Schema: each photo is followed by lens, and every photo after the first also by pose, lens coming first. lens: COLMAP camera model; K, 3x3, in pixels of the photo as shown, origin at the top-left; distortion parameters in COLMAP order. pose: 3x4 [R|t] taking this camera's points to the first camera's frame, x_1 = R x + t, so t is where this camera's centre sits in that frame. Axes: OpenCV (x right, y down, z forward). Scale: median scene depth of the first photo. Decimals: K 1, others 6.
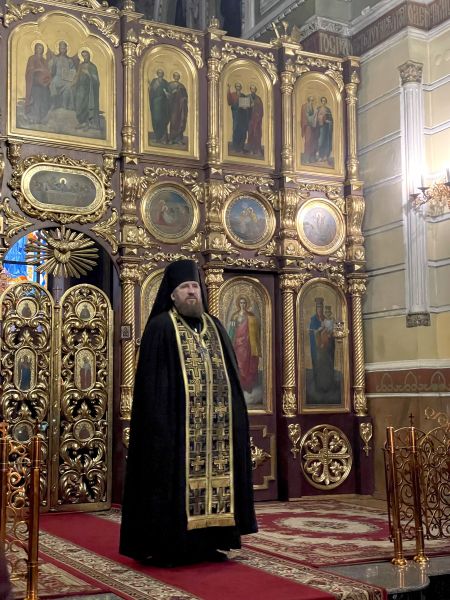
lens RADIAL K [[892.5, 0, 232.2], [0, 892.5, 299.1], [0, 0, 1]] dist [0.196420, -0.419190]
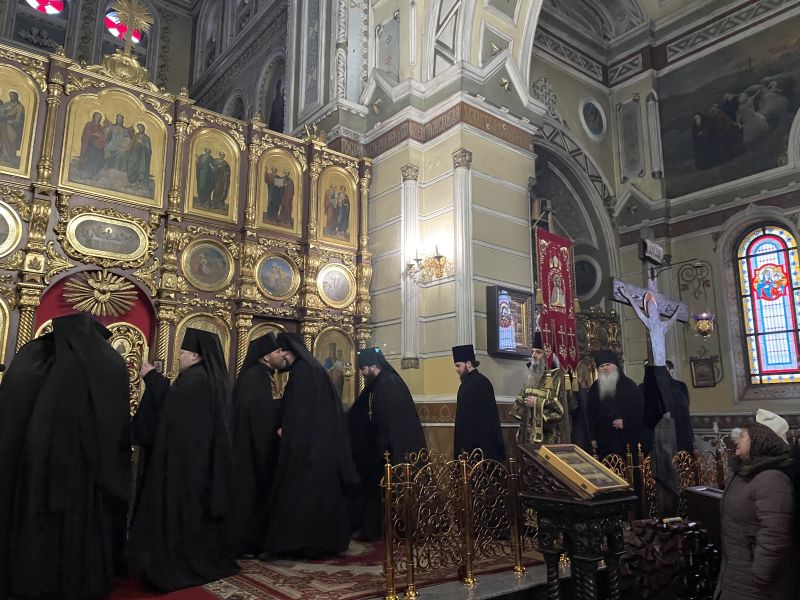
lens RADIAL K [[602.5, 0, 393.1], [0, 602.5, 296.6], [0, 0, 1]] dist [0.106601, -0.138313]
pose [[0.981451, 0.054163, 0.183904, 0.023222], [-0.038763, 0.995512, -0.086330, 0.003679], [-0.187754, 0.077600, 0.979146, 0.171066]]
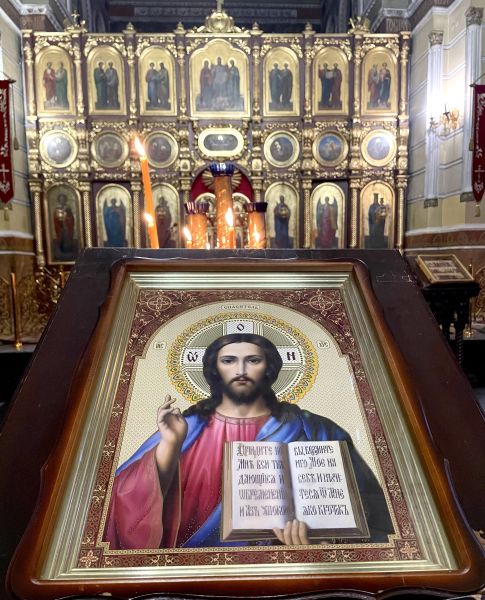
lens RADIAL K [[497.5, 0, 246.9], [0, 497.5, 321.6], [0, 0, 1]] dist [0.077382, -0.109810]
pose [[0.913575, 0.045555, -0.404110, 0.280744], [0.055392, 0.970505, 0.234629, -0.001102], [0.402880, -0.236736, 0.884106, -0.000992]]
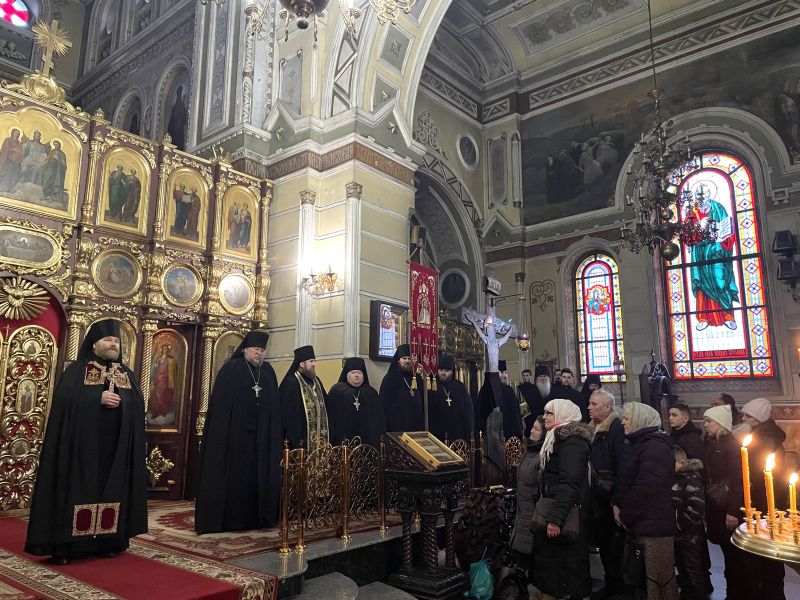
lens RADIAL K [[603.5, 0, 404.4], [0, 603.5, 292.4], [0, 0, 1]] dist [0.099212, -0.125998]
pose [[0.920871, 0.090041, 0.379327, -0.021038], [-0.059621, 0.994044, -0.091219, -0.013928], [-0.385281, 0.061386, 0.920755, 0.034578]]
